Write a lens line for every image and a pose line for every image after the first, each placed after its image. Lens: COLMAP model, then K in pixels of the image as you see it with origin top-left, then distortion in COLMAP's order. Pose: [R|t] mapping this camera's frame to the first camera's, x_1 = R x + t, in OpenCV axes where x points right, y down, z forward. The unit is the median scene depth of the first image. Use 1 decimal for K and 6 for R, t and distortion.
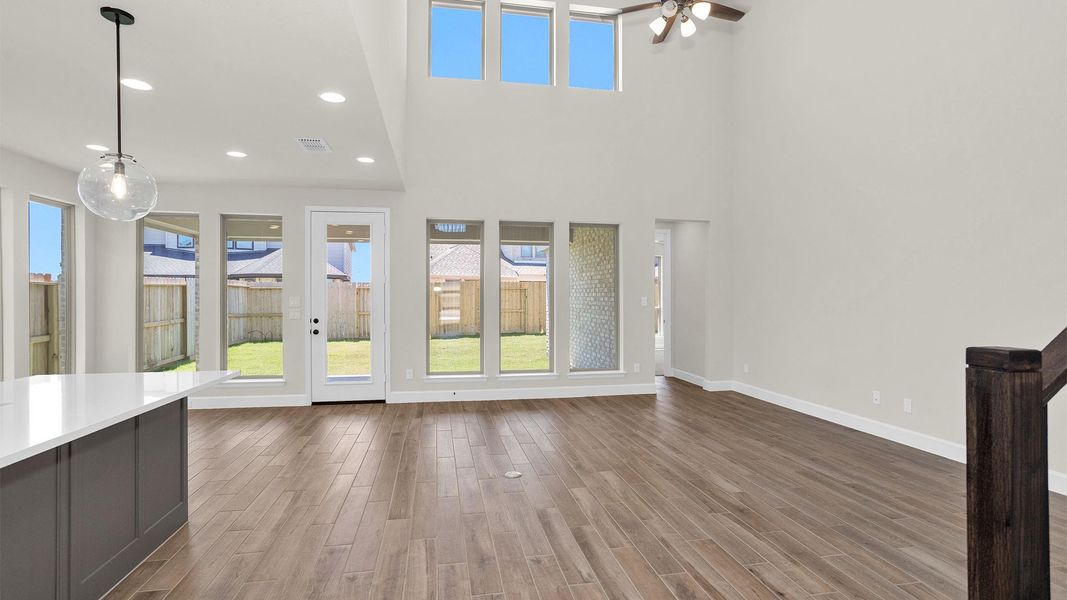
lens RADIAL K [[511.3, 0, 536.1], [0, 511.3, 301.5], [0, 0, 1]] dist [0.004265, 0.002843]
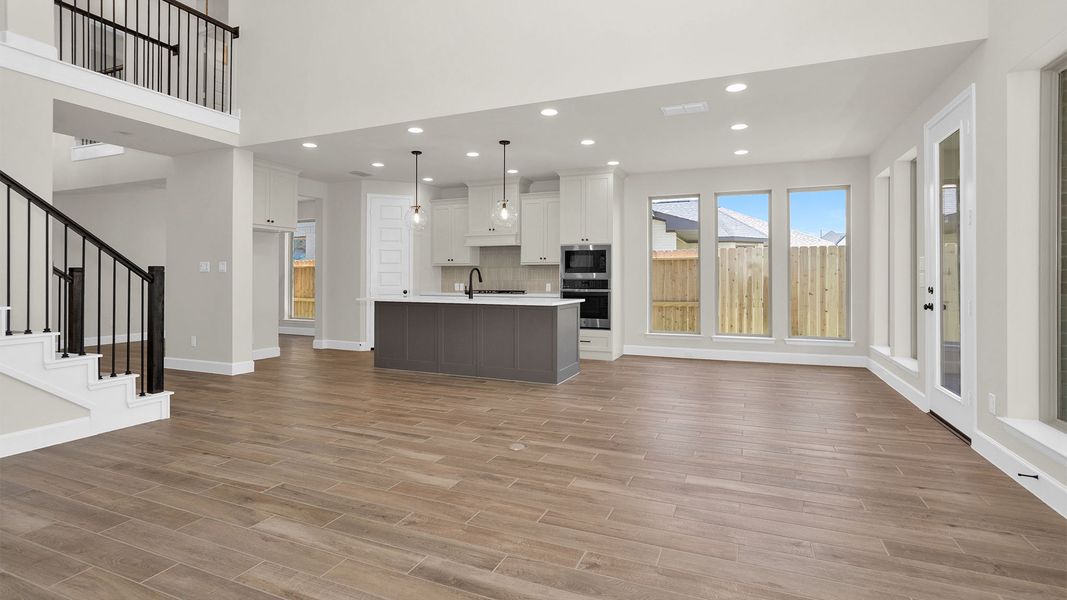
lens RADIAL K [[511.3, 0, 533.6], [0, 511.3, 290.4], [0, 0, 1]] dist [0.004265, 0.002843]
pose [[-0.563645, 0.012532, -0.825922, 0.423027], [-0.005354, 0.999808, 0.018825, 0.027635], [0.826000, 0.015033, -0.563470, 0.950539]]
